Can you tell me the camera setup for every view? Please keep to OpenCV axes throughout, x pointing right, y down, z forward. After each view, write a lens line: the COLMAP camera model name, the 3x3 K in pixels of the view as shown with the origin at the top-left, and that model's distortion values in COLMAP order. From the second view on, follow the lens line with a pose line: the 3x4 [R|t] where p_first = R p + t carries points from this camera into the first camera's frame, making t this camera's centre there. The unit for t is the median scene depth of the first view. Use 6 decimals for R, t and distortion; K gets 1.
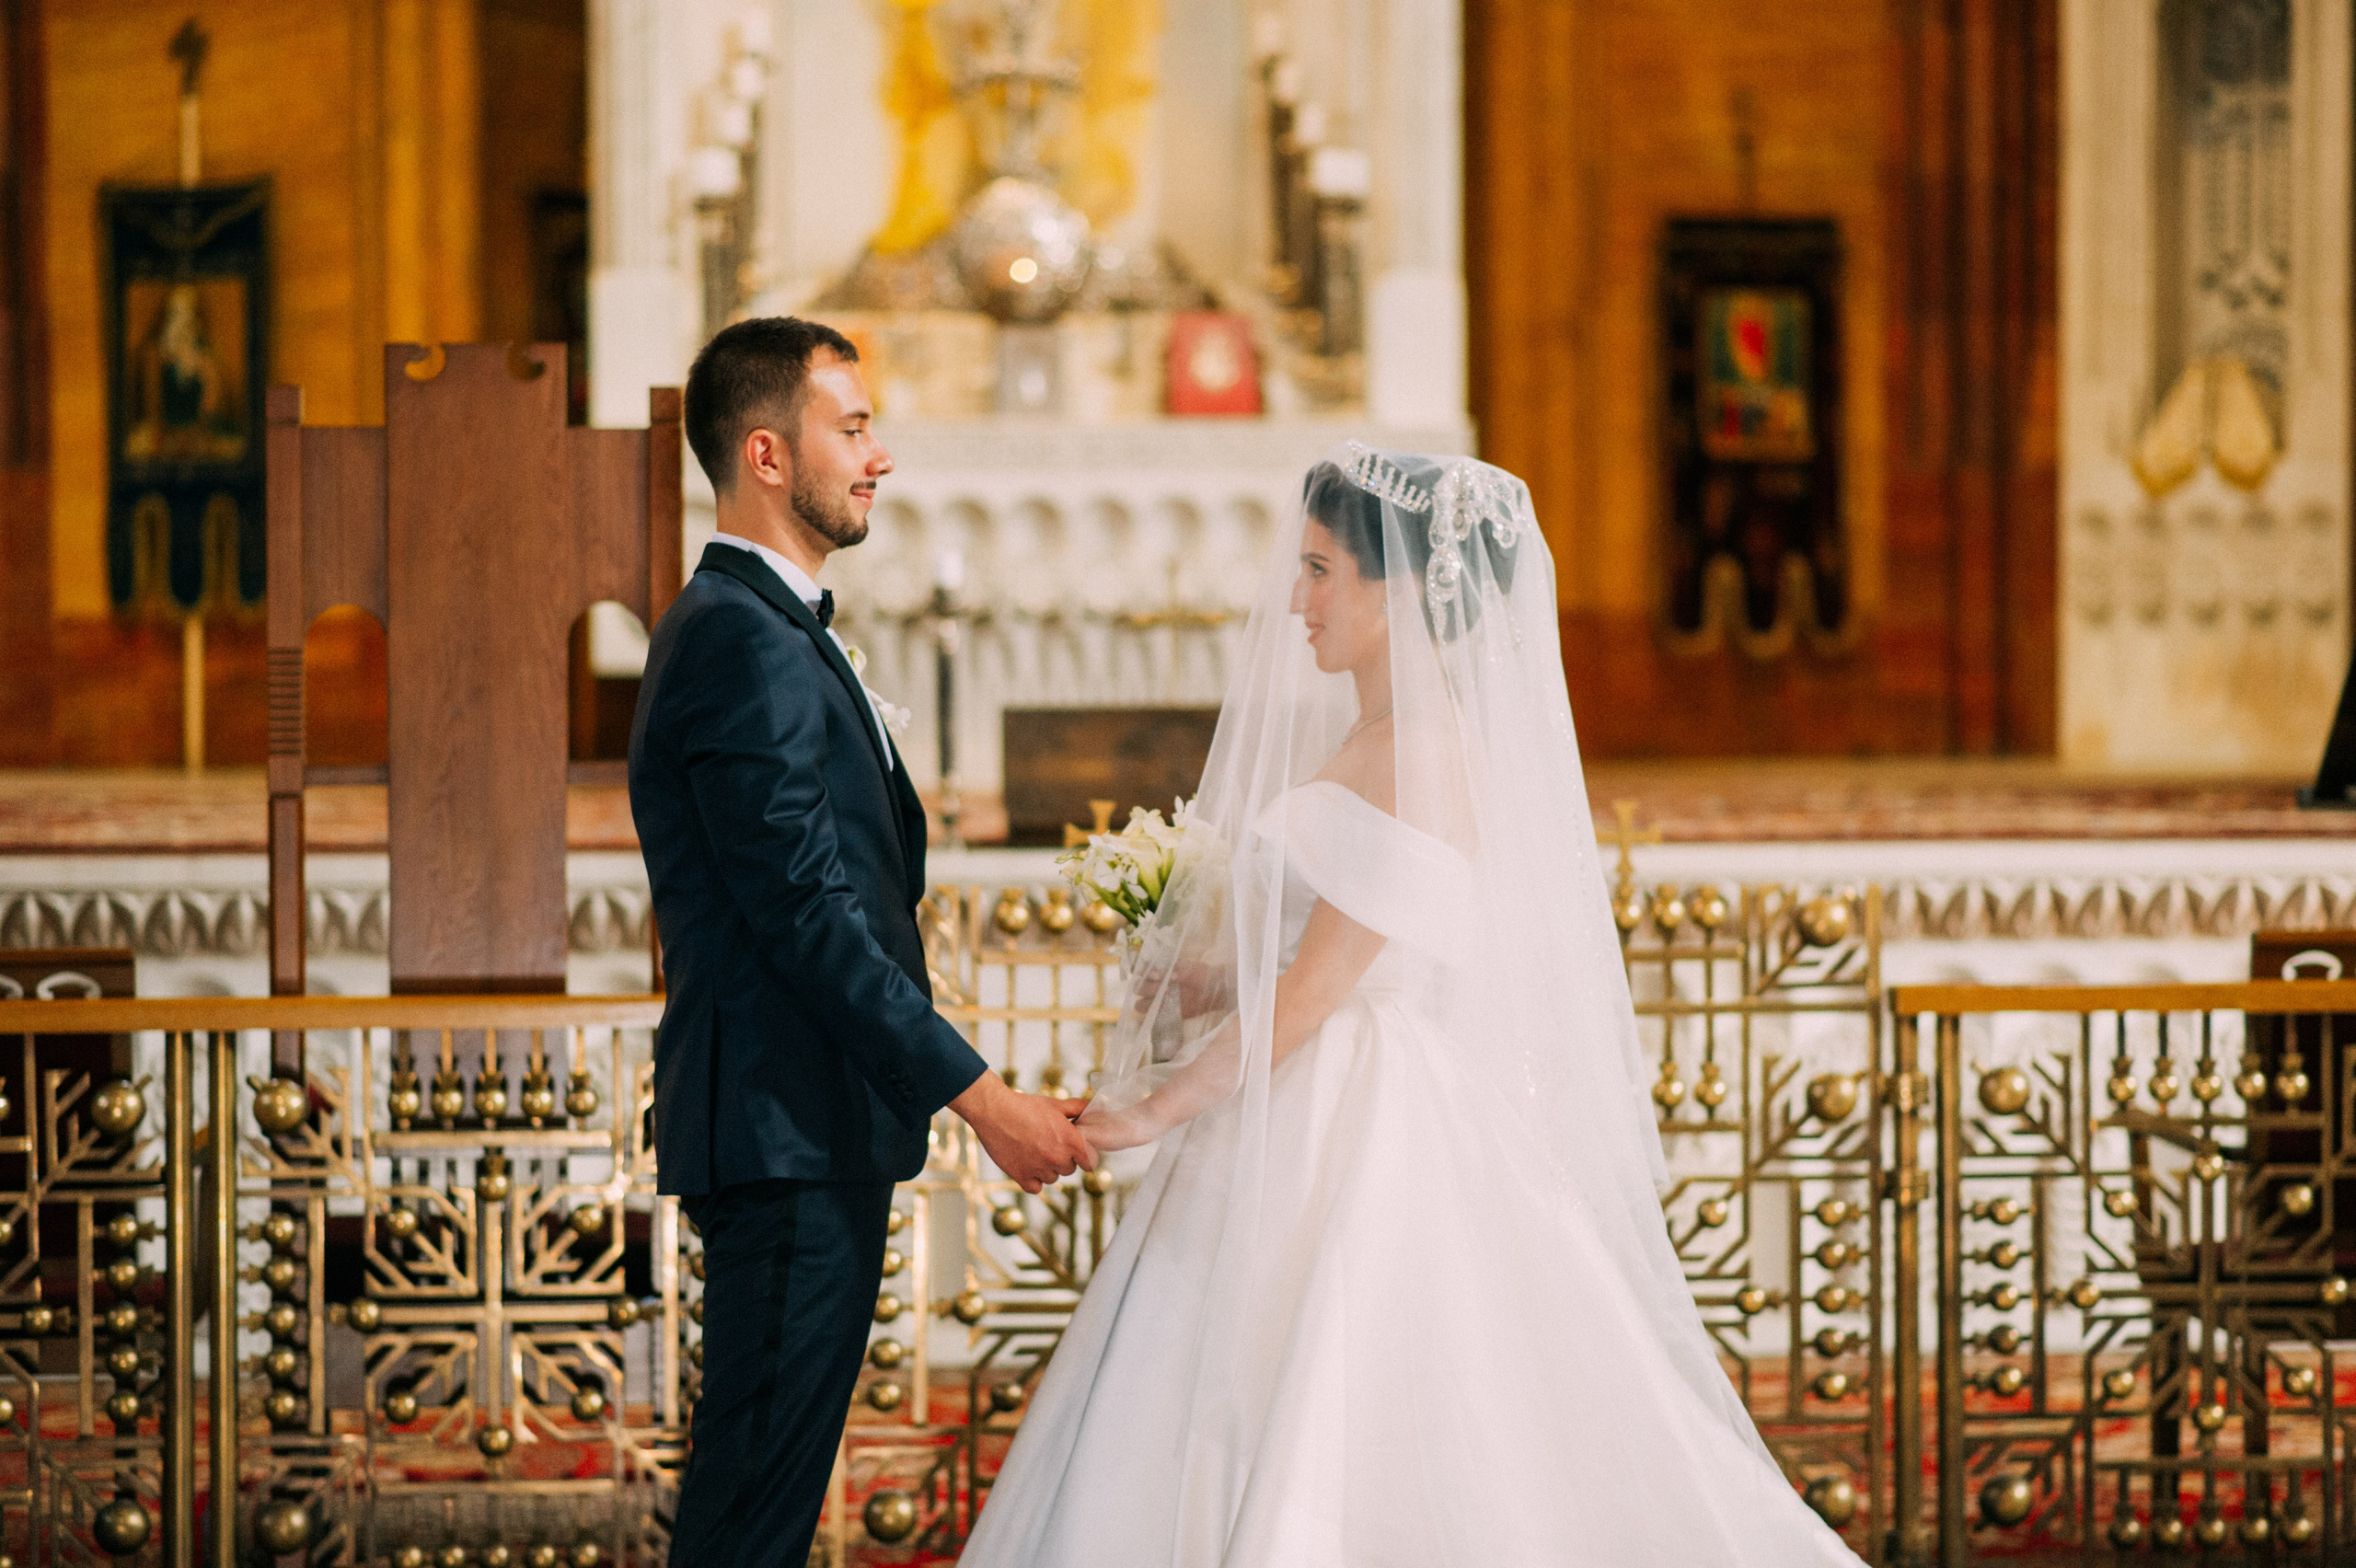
lens RADIAL K [[5829.0, 0, 1178.4], [0, 5829.0, 782.9], [0, 0, 1]] dist [0.101990, 0.000000]
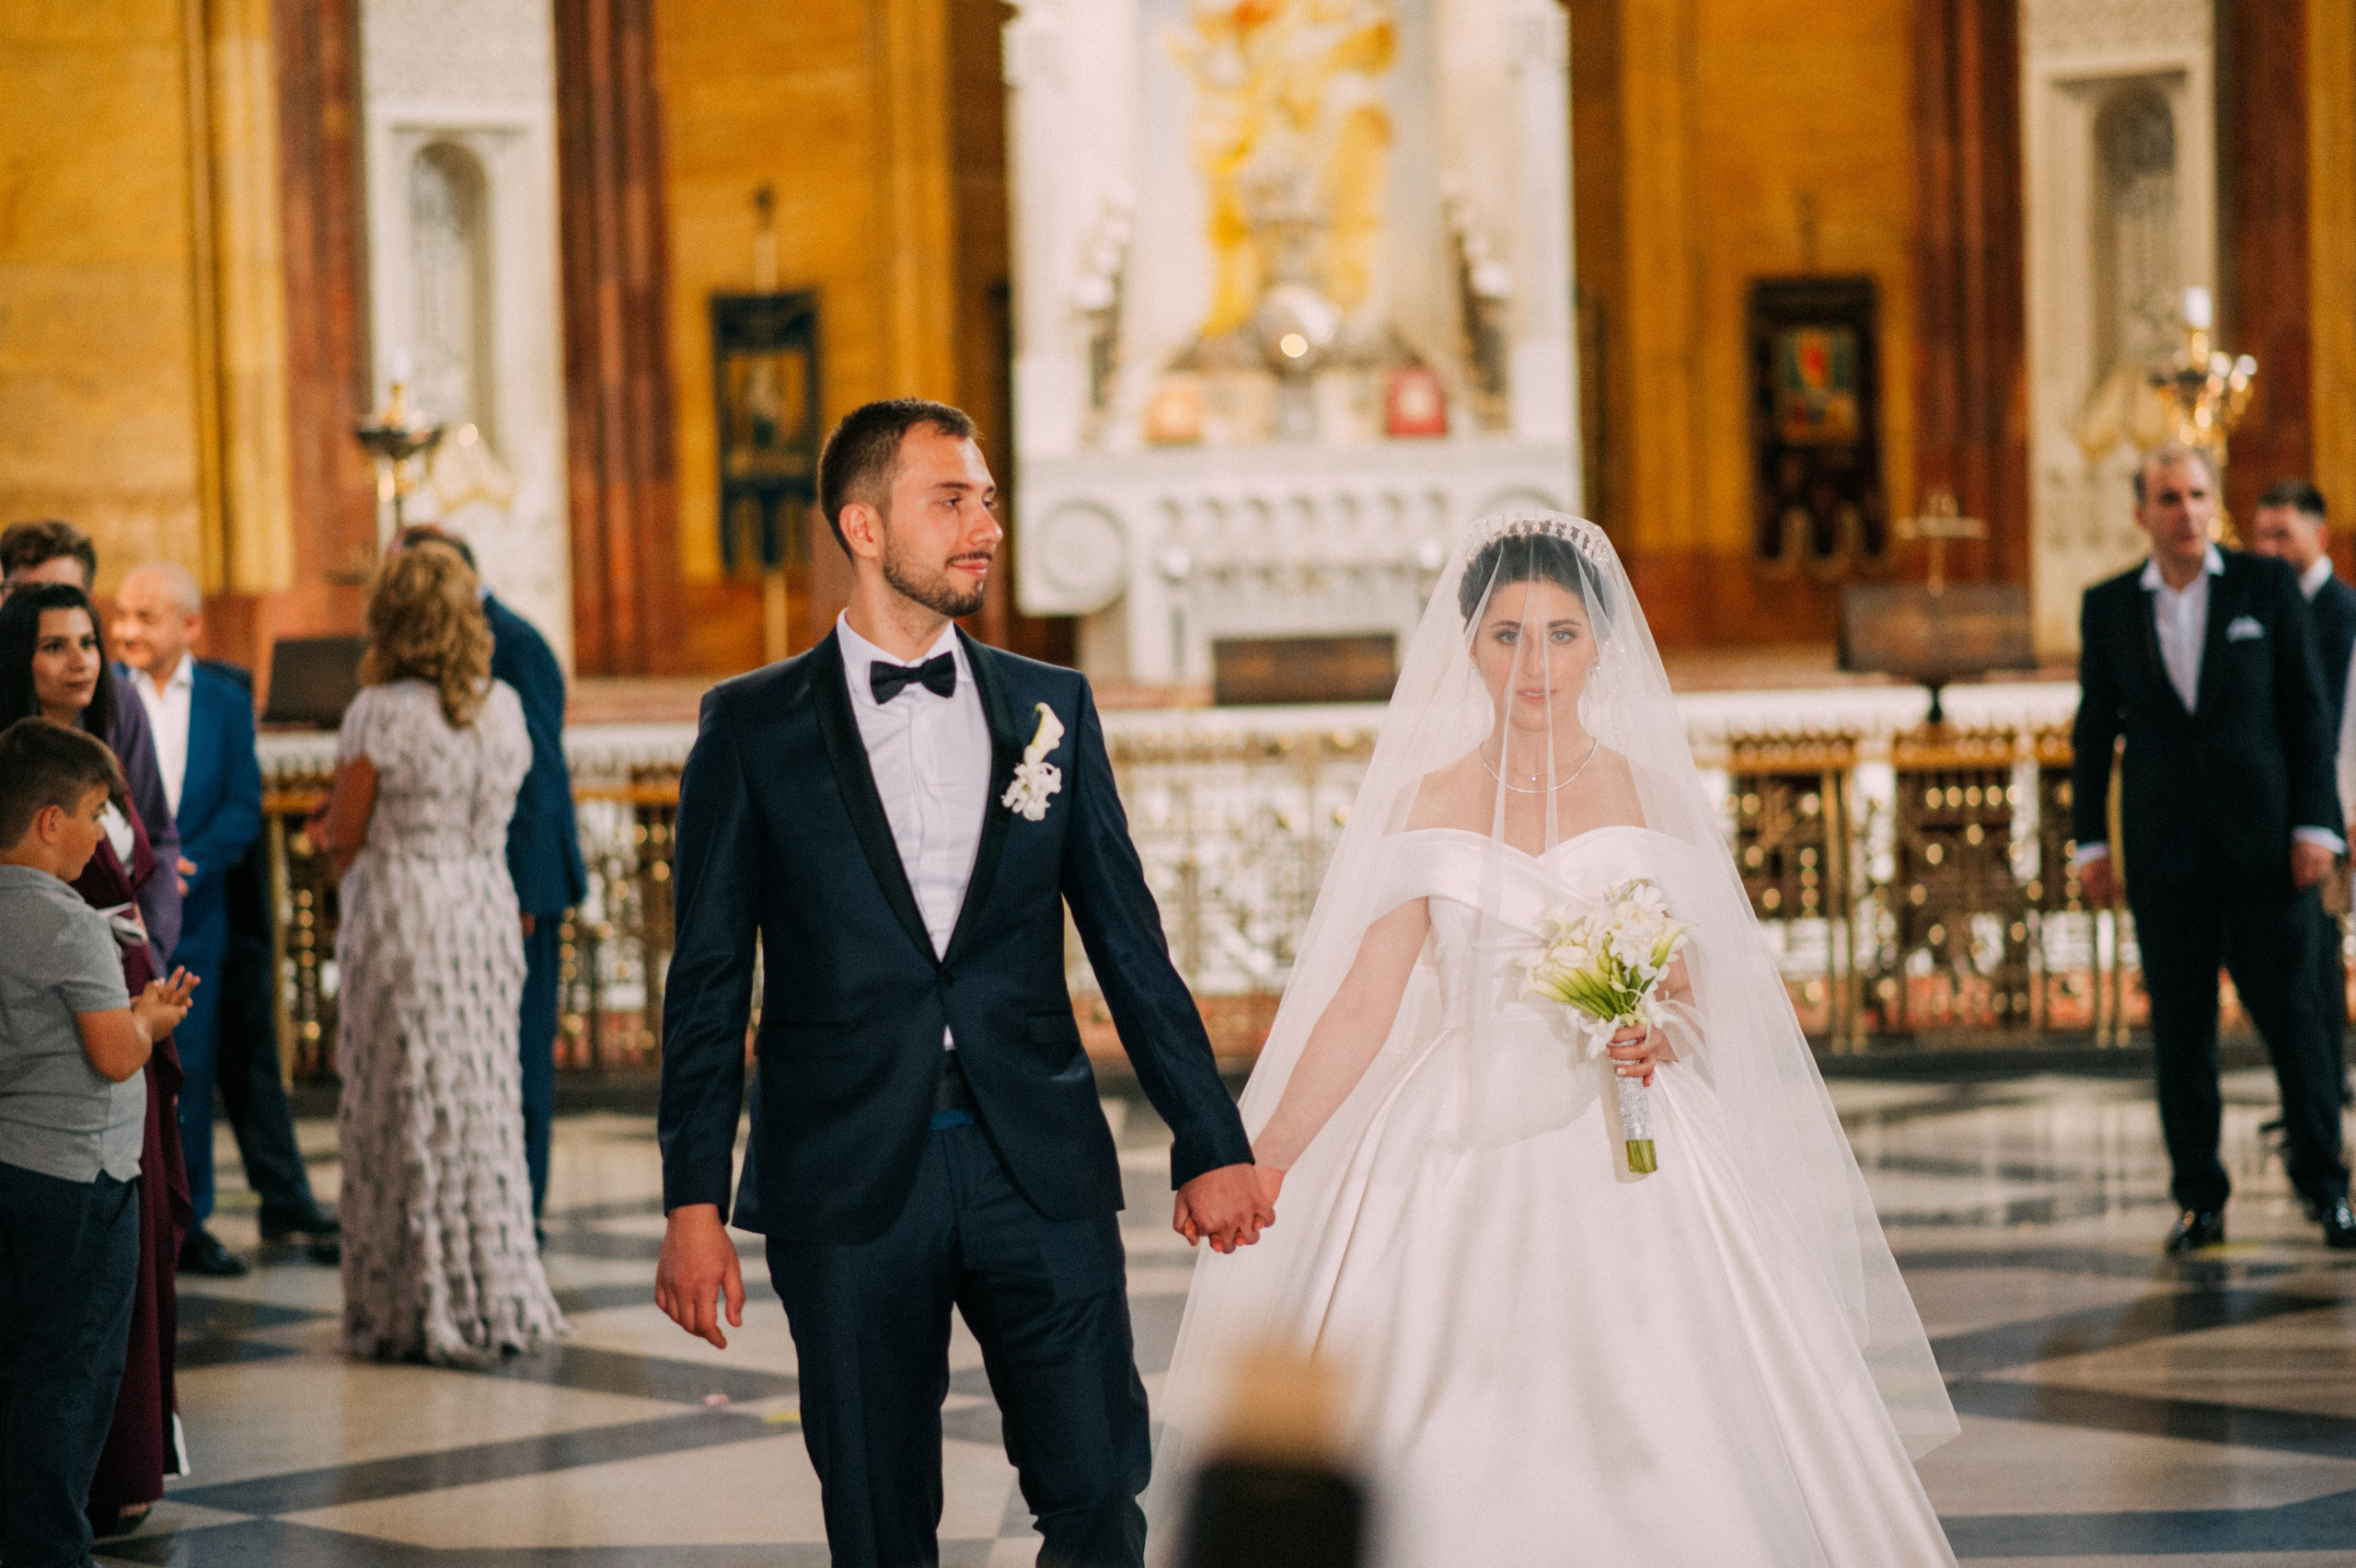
lens RADIAL K [[5829.0, 0, 1177.8], [0, 5829.0, 784.5], [0, 0, 1]] dist [0.101990, 0.000000]
pose [[0.995080, -0.019490, -0.097142, 0.082453], [0.021584, 0.999556, 0.020556, -0.002911], [0.096698, -0.022551, 0.995058, -0.502550]]
